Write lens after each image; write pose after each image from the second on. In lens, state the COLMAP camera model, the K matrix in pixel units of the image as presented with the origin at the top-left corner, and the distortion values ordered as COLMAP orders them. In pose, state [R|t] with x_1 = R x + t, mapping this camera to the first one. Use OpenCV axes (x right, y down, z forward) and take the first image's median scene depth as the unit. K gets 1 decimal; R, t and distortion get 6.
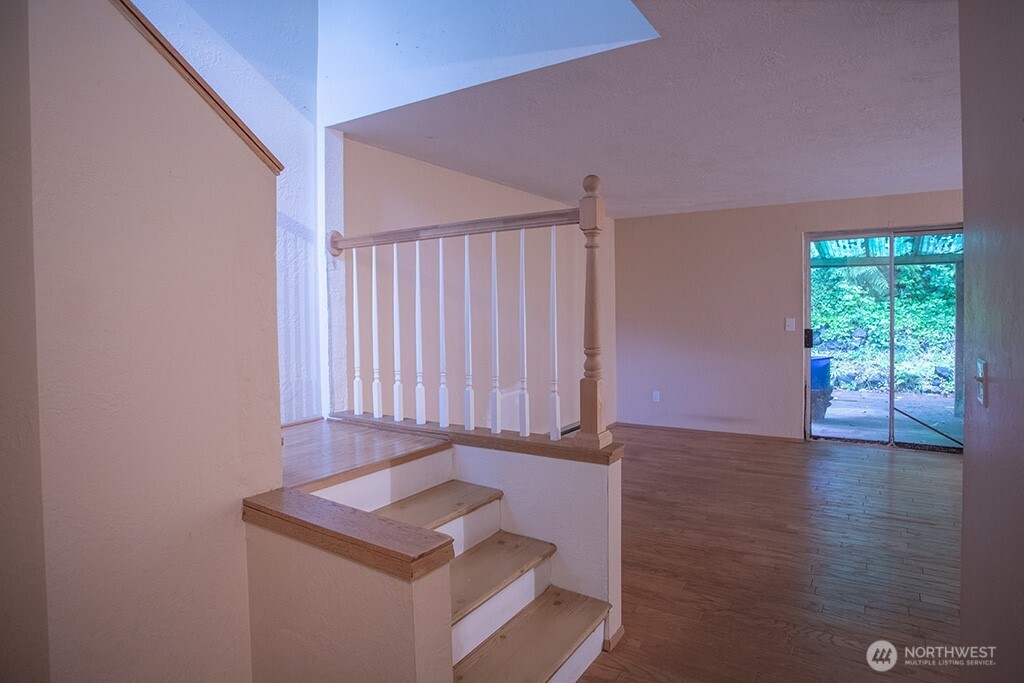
lens RADIAL K [[560.2, 0, 546.7], [0, 560.2, 322.9], [0, 0, 1]] dist [-0.071744, 0.037123]
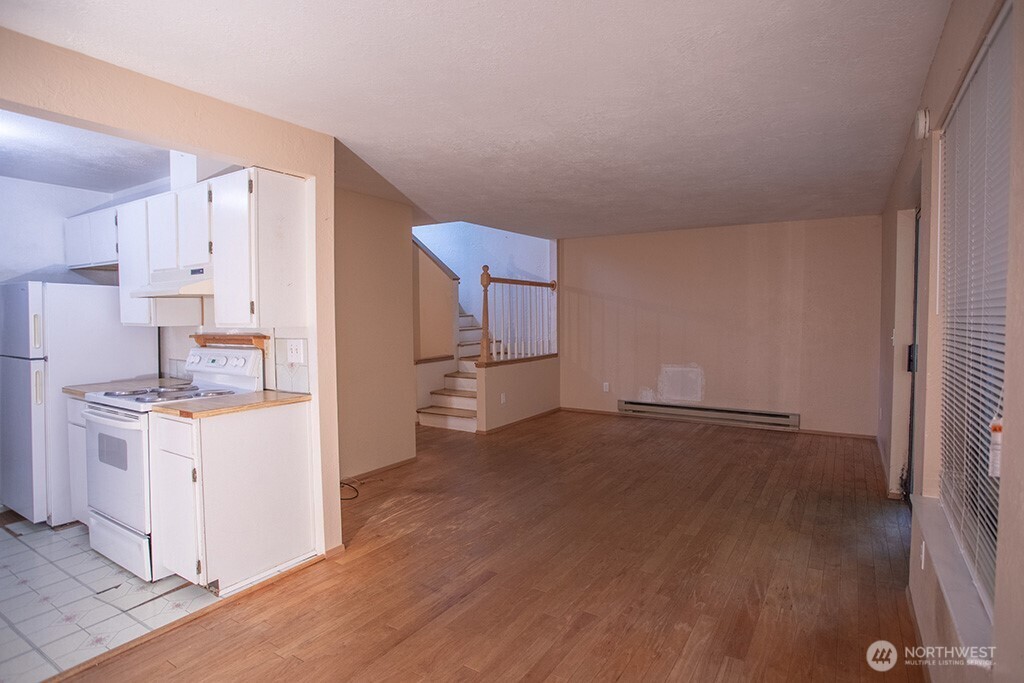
lens RADIAL K [[531.3, 0, 519.5], [0, 531.3, 333.7], [0, 0, 1]] dist [-0.065110, 0.031553]
pose [[-0.009153, 0.059056, -0.998213, 1.281702], [-0.014434, 0.998143, 0.059184, -0.041106], [0.999854, 0.014950, -0.008283, 0.557077]]
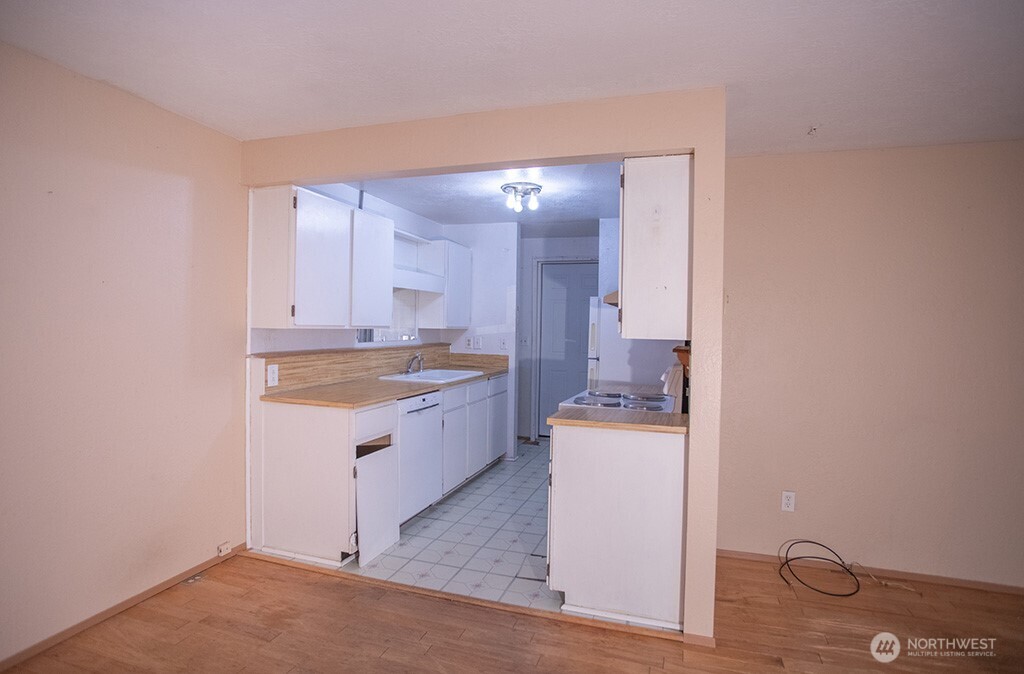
lens RADIAL K [[528.6, 0, 512.0], [0, 528.6, 337.0], [0, 0, 1]] dist [-0.030793, 0.000269]
pose [[-0.969746, 0.011326, -0.243855, 0.959815], [-0.000327, 0.998862, 0.047695, -0.036101], [0.244118, 0.046331, -0.968638, 0.729282]]
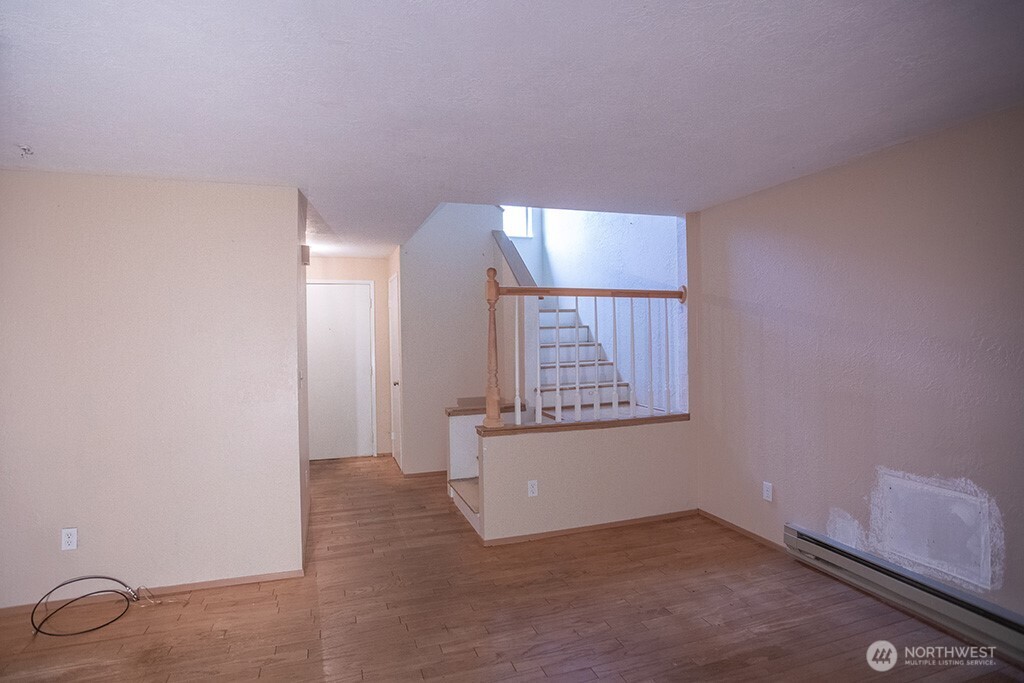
lens RADIAL K [[511.4, 0, 510.6], [0, 511.4, 336.4], [0, 0, 1]] dist [-0.064604, 0.027229]
pose [[-0.640555, 0.030475, -0.767308, 0.583228], [0.011605, 0.999482, 0.030008, -0.049915], [0.767825, 0.010317, -0.640577, 0.953467]]
